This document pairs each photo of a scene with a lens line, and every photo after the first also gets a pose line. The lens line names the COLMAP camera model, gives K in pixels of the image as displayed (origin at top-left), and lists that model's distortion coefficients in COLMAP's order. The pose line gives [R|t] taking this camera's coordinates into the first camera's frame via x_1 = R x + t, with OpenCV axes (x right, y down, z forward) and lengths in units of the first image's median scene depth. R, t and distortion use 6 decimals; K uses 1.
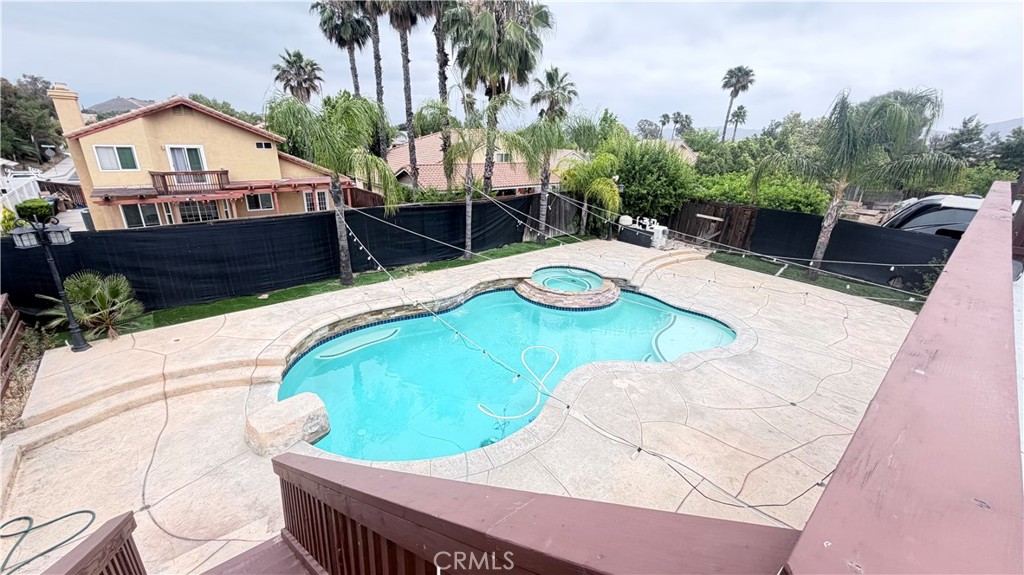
lens RADIAL K [[410.7, 0, 514.4], [0, 410.7, 291.0], [0, 0, 1]] dist [0.000102, -0.000141]
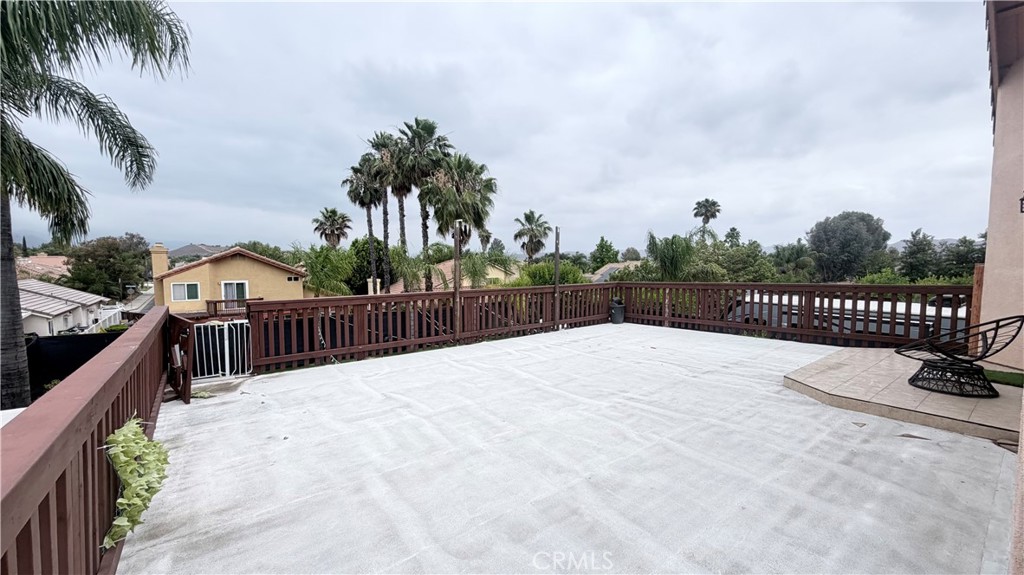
lens RADIAL K [[410.7, 0, 515.0], [0, 410.7, 287.2], [0, 0, 1]] dist [0.000102, -0.000141]
pose [[0.997656, -0.037059, -0.057533, 0.144322], [0.018409, 0.955031, -0.295934, 0.060610], [0.065913, 0.294181, 0.953474, -0.166032]]
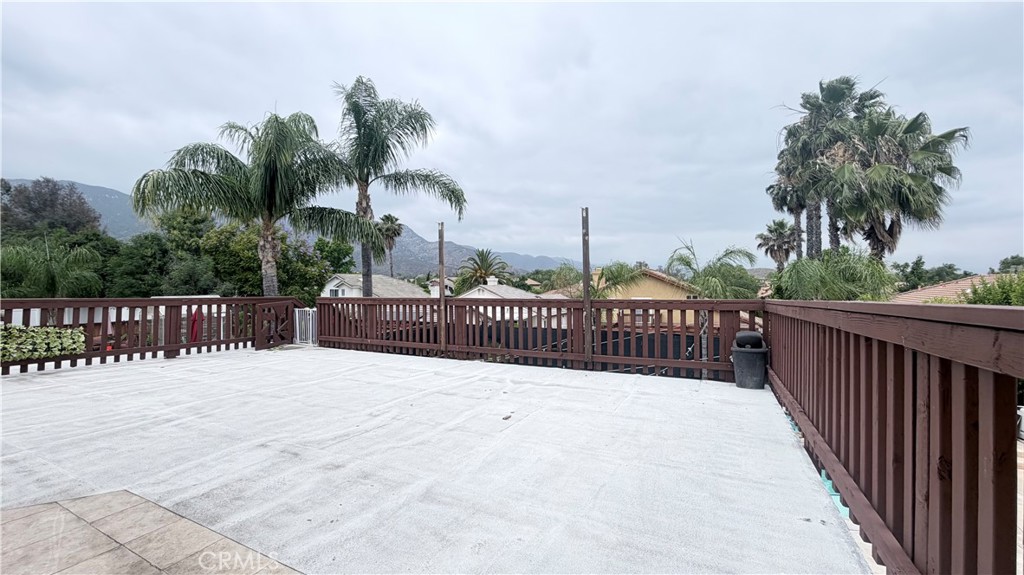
lens RADIAL K [[410.7, 0, 509.7], [0, 410.7, 297.1], [0, 0, 1]] dist [0.000102, -0.000141]
pose [[0.365773, -0.021881, -0.930447, 0.332218], [-0.303956, 0.942097, -0.141645, 0.006739], [0.879671, 0.334625, 0.337943, 0.033850]]
